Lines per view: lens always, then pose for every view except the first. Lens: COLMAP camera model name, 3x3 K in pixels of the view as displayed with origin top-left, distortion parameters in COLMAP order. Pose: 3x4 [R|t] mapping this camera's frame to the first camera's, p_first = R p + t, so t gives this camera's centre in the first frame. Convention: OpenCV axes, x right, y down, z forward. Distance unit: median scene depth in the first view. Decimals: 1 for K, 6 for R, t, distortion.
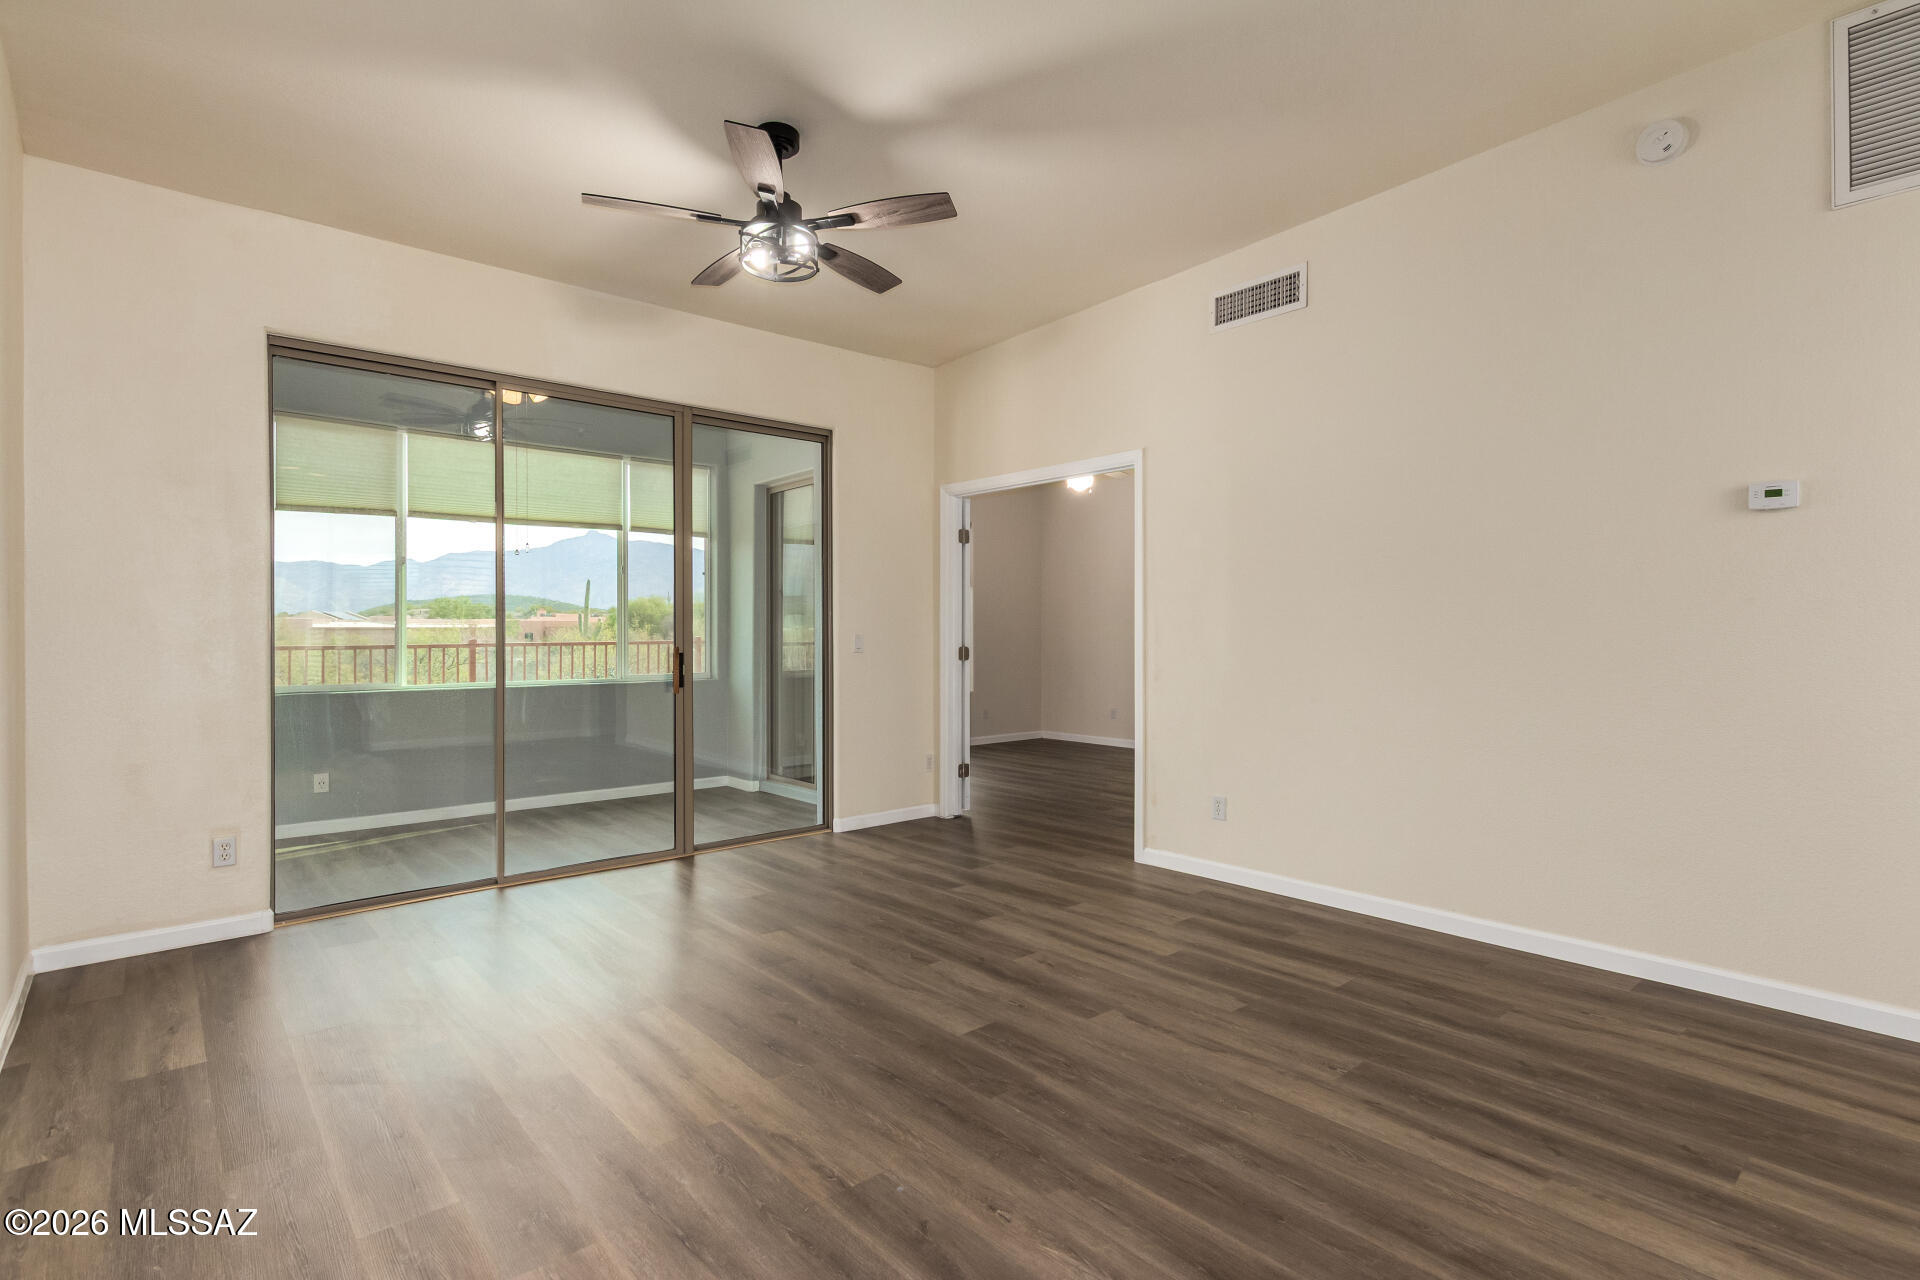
lens RADIAL K [[925.6, 0, 969.3], [0, 925.6, 633.4], [0, 0, 1]] dist [0.008606, 0.000542]
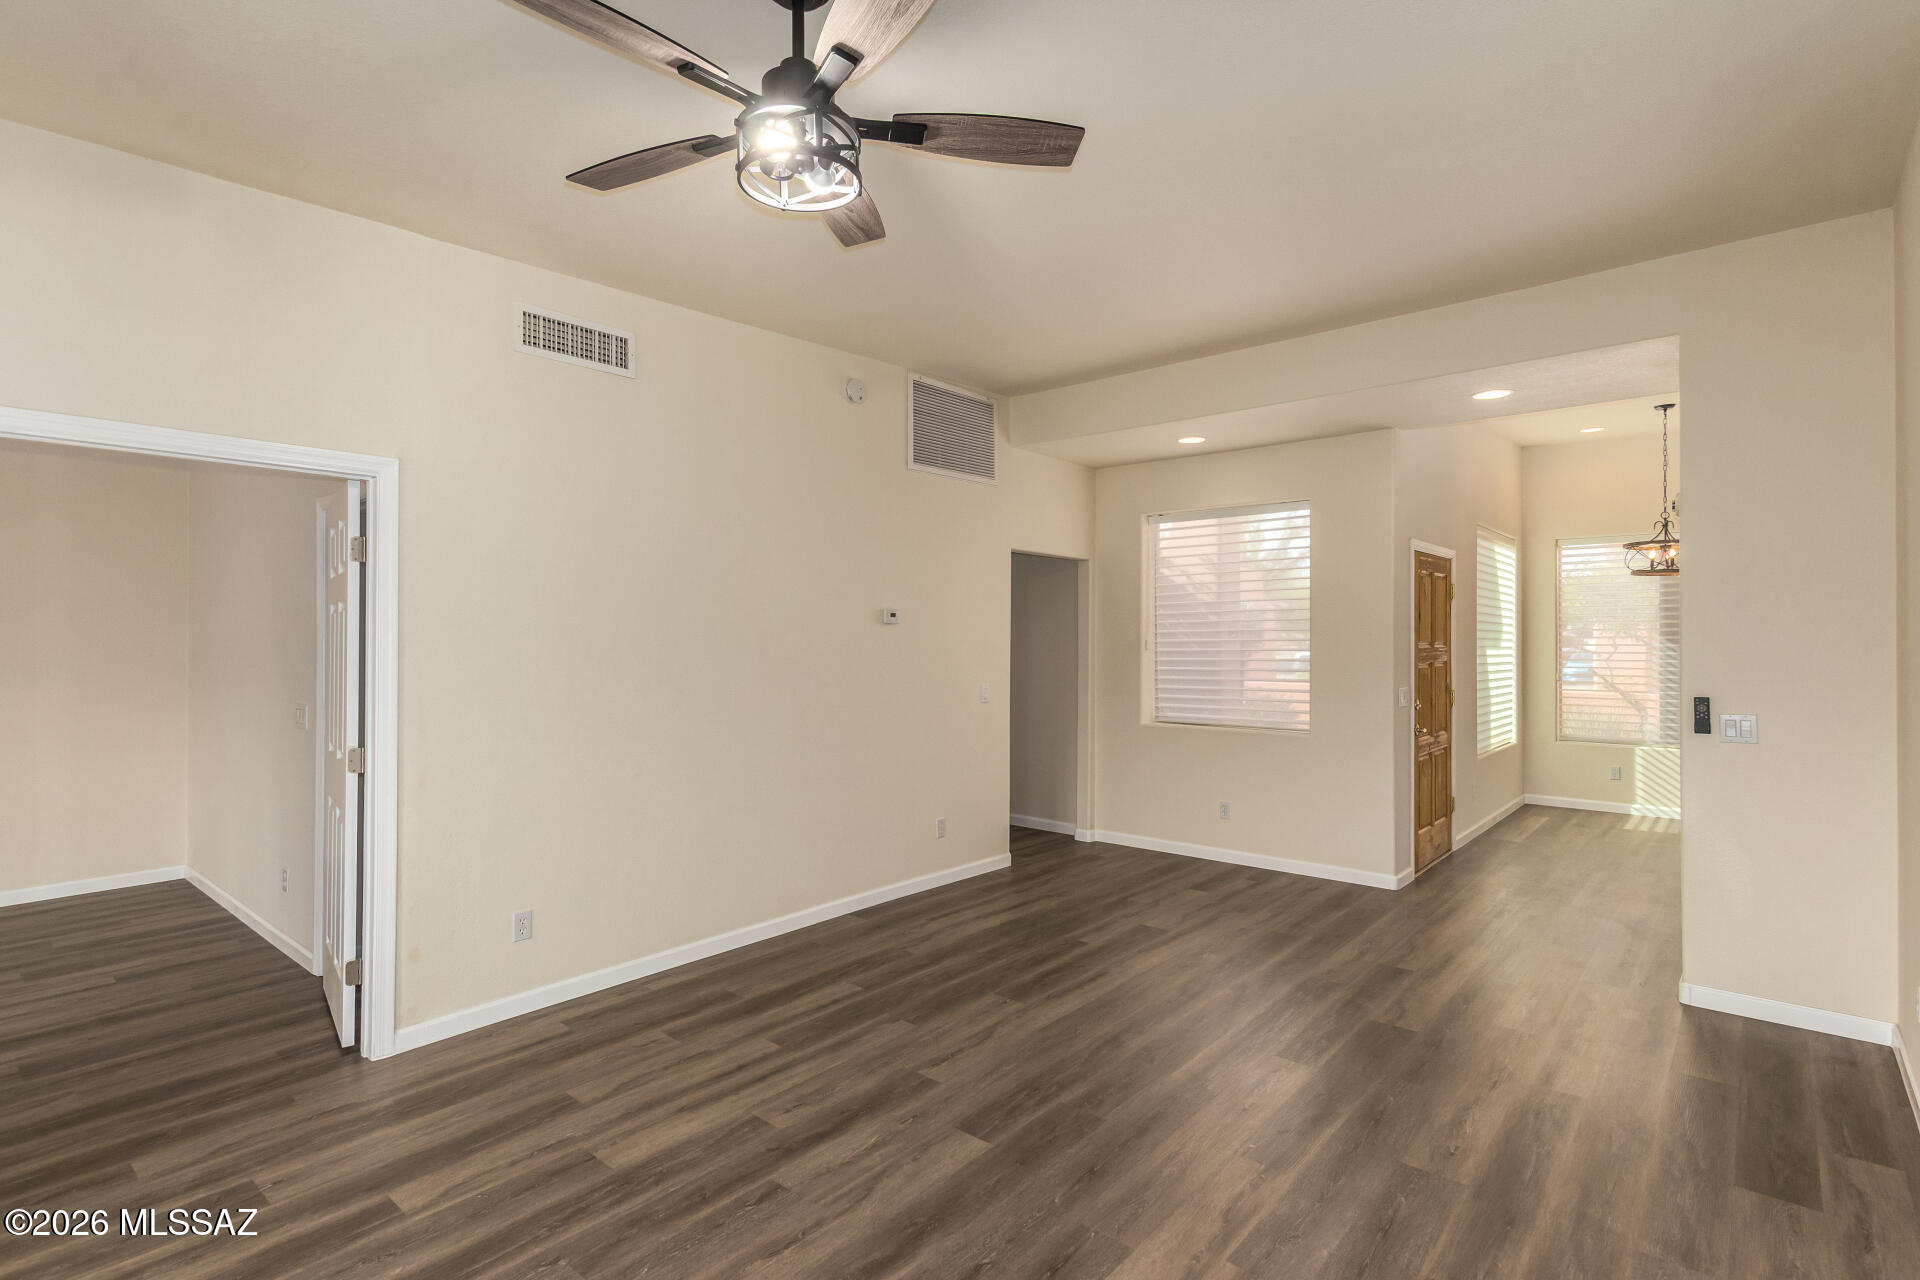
lens RADIAL K [[937.5, 0, 971.5], [0, 937.5, 635.3], [0, 0, 1]] dist [0.004926, -0.000180]
pose [[-0.156894, 0.007406, 0.987588, -0.925053], [0.003940, 0.999969, -0.006873, -0.094490], [-0.987608, 0.002813, -0.156919, 1.091850]]
